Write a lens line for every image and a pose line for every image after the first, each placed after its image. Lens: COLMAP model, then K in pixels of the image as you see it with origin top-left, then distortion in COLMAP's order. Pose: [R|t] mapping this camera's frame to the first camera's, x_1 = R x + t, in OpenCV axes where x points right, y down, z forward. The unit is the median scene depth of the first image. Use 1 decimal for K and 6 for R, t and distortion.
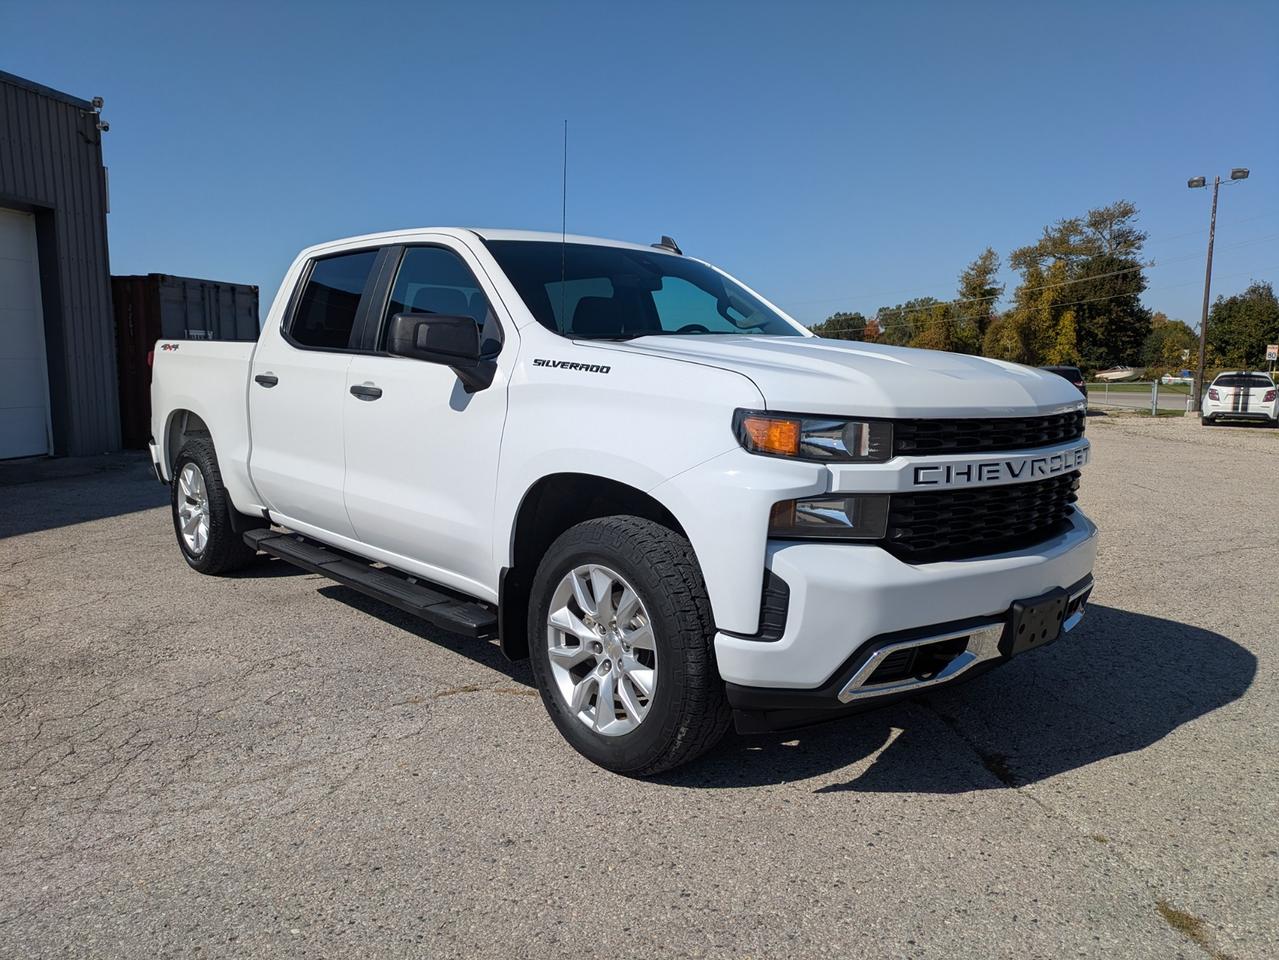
lens RADIAL K [[996.7, 0, 639.5], [0, 996.7, 480.0], [0, 0, 1]] dist [0.014091, 0.011436]
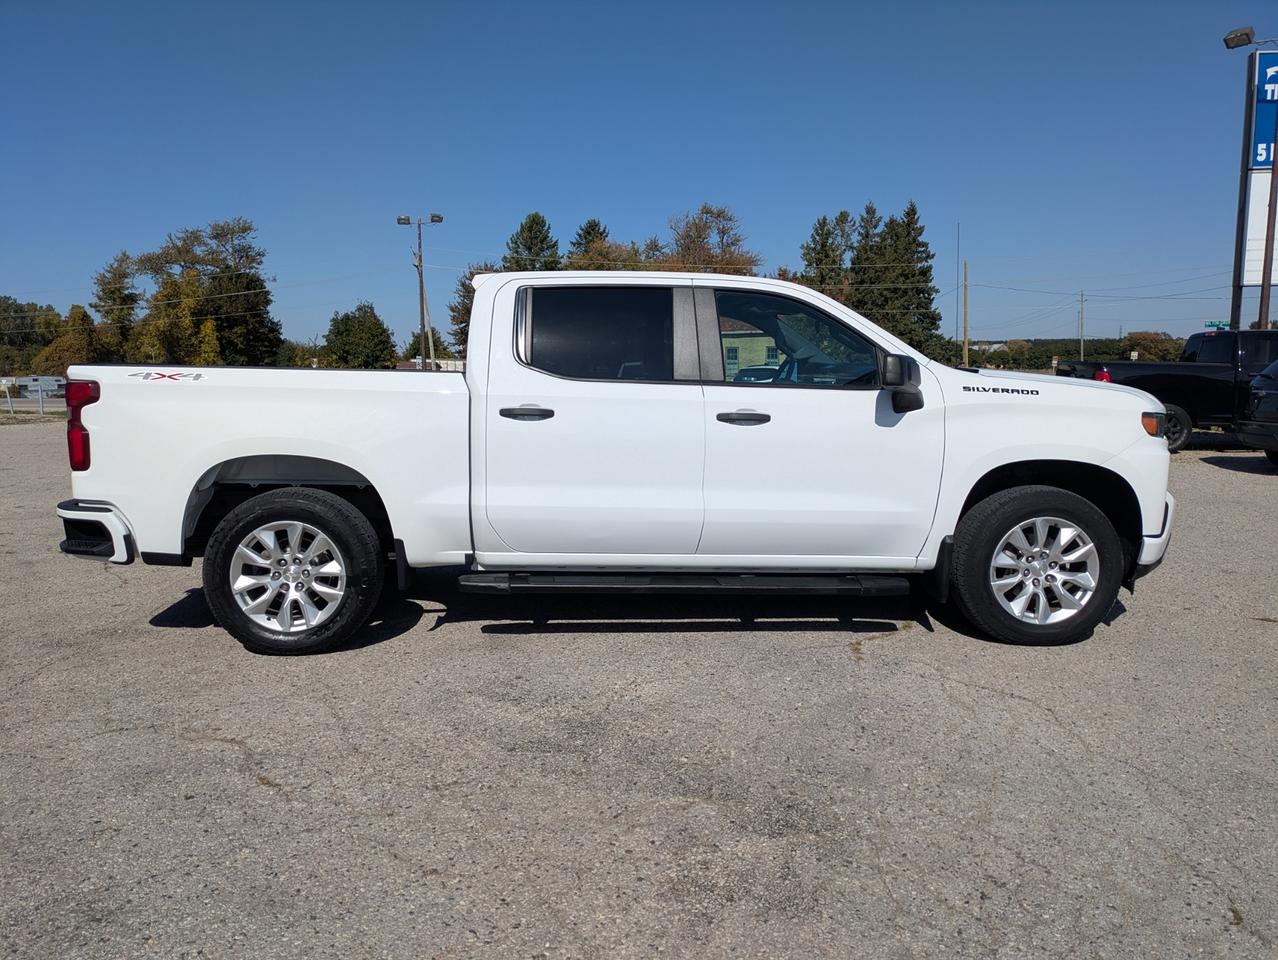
lens RADIAL K [[981.3, 0, 639.0], [0, 981.3, 480.0], [0, 0, 1]] dist [0.040873, -0.000092]
pose [[0.616176, -0.096364, 0.781691, -0.106907], [0.099781, 0.994041, 0.043889, -0.006797], [-0.781263, 0.050955, 0.622119, 0.034214]]
